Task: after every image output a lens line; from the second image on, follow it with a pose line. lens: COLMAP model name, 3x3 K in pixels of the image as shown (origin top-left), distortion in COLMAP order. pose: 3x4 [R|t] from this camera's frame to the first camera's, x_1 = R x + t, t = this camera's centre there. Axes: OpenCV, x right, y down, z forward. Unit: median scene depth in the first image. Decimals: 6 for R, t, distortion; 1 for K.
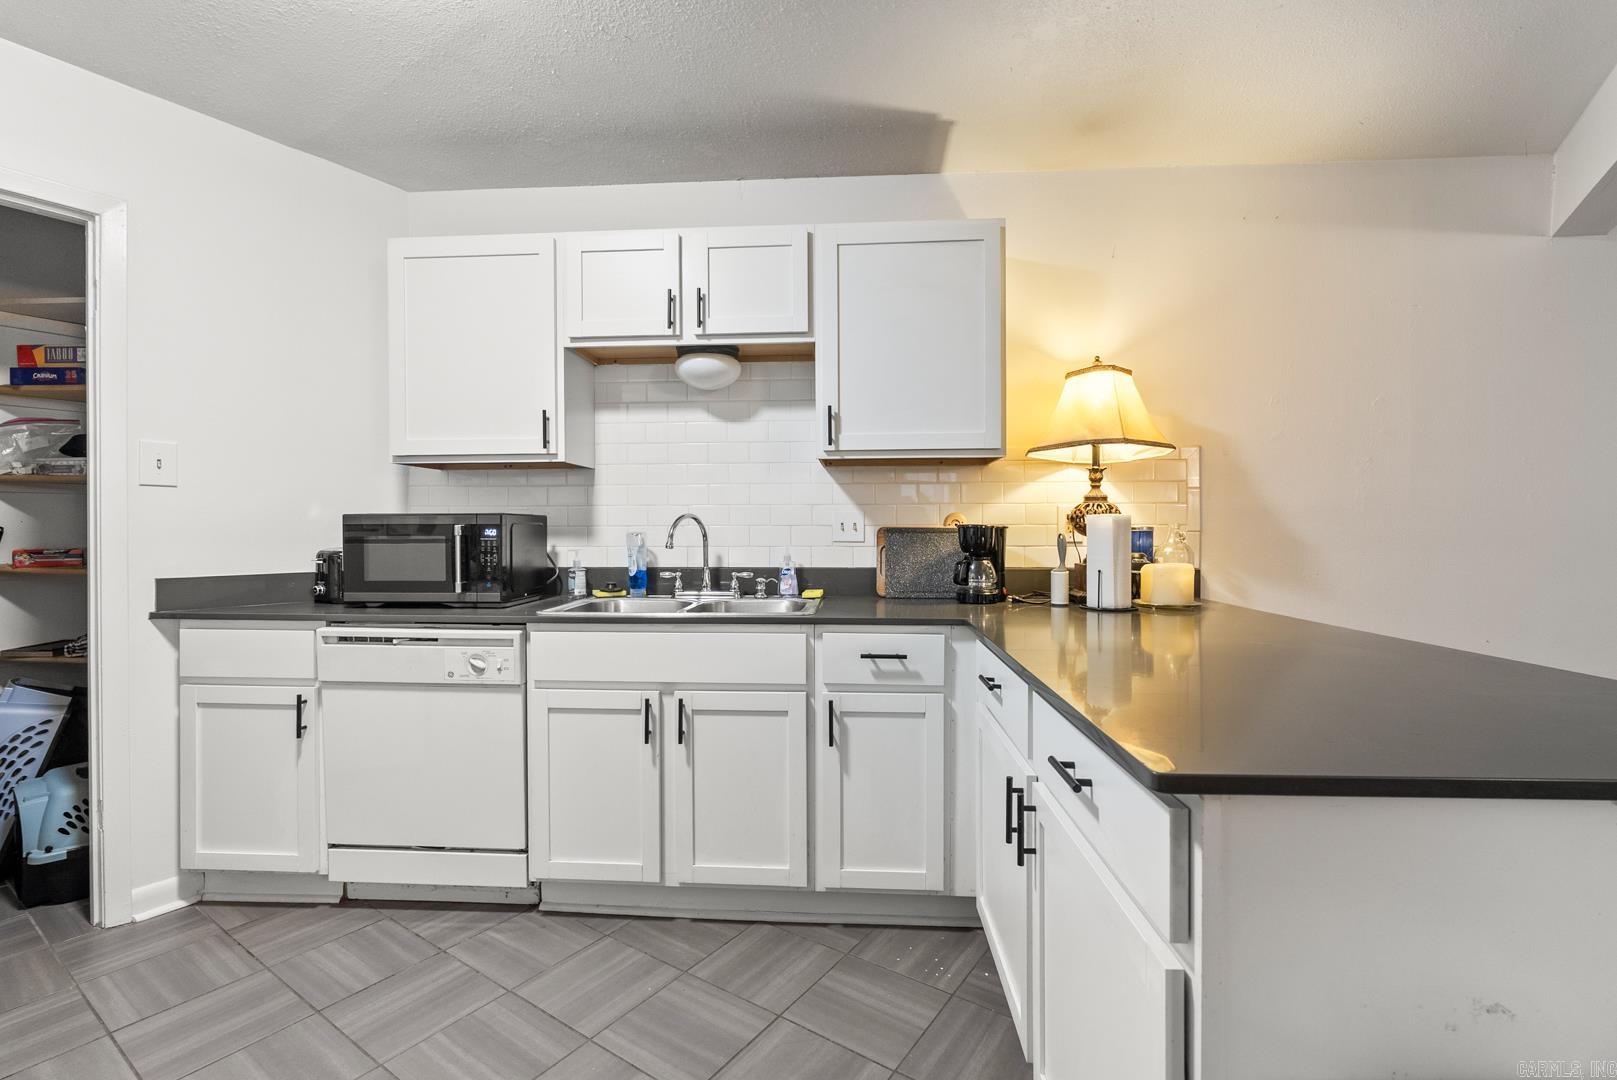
lens RADIAL K [[743.9, 0, 819.6], [0, 743.9, 544.9], [0, 0, 1]] dist [-0.003931, 0.000245]
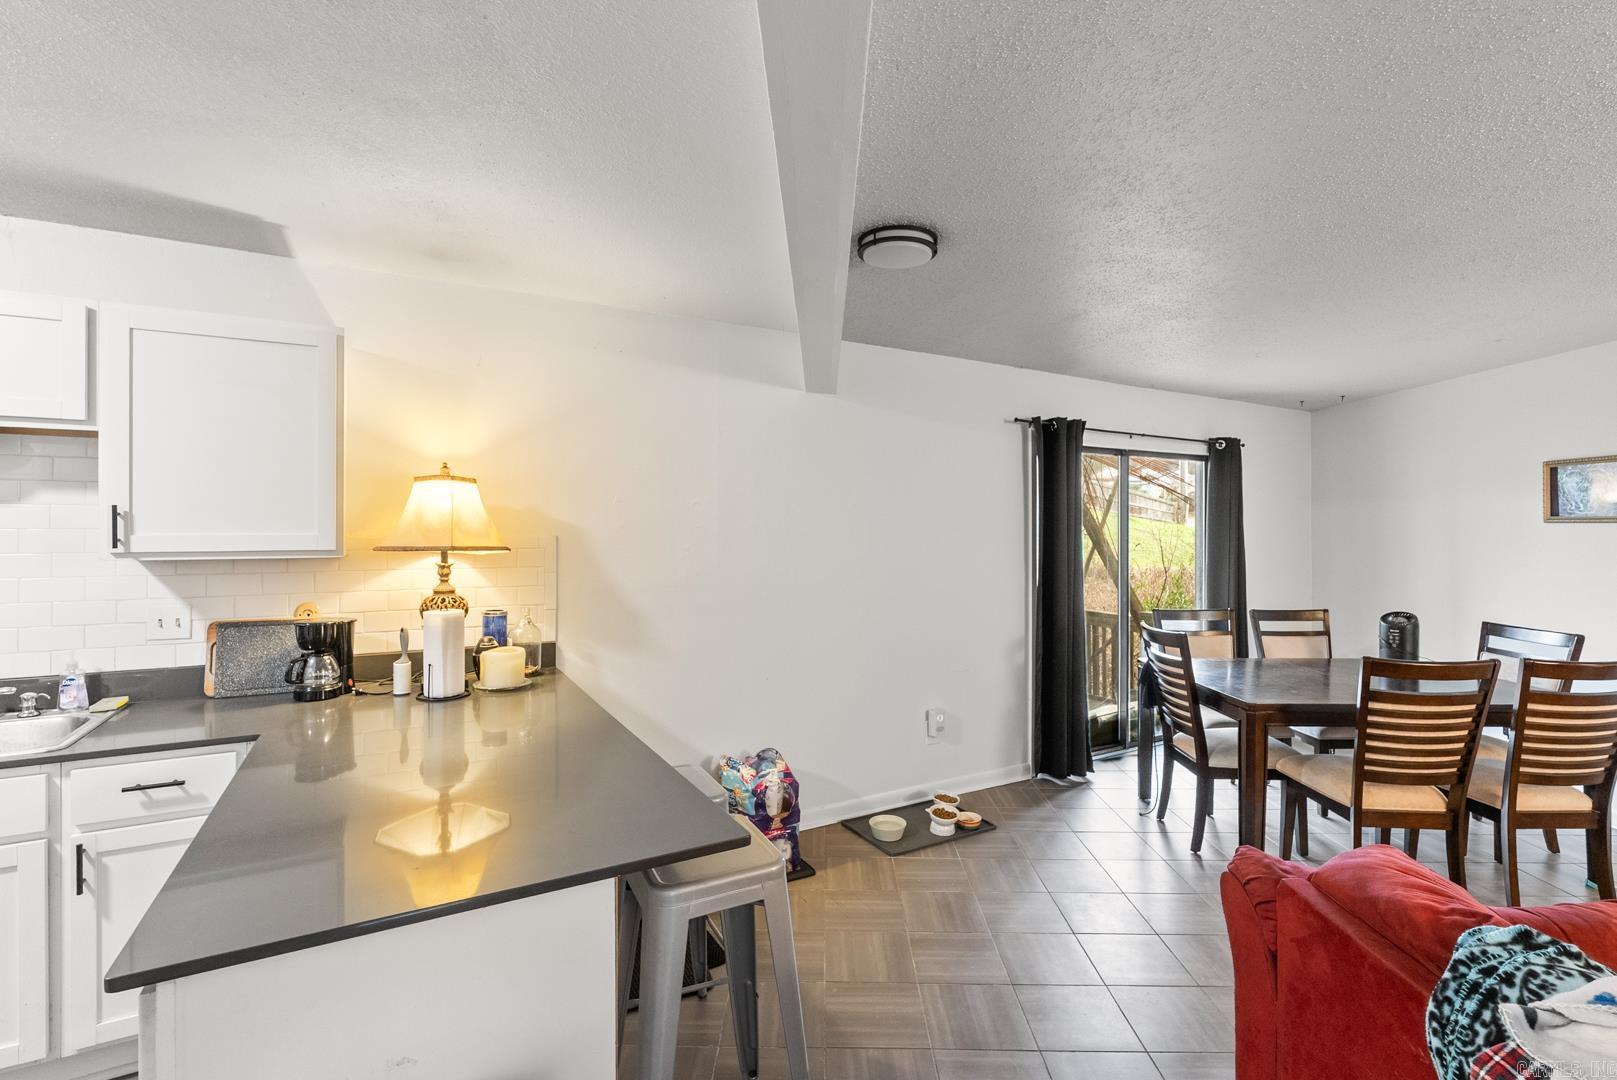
lens RADIAL K [[743.9, 0, 810.3], [0, 743.9, 536.6], [0, 0, 1]] dist [-0.003931, 0.000245]
pose [[0.835404, 0.000418, 0.549637, 0.217892], [0.007689, 0.999893, -0.012448, -0.125219], [-0.549583, 0.014626, 0.835311, -0.219431]]
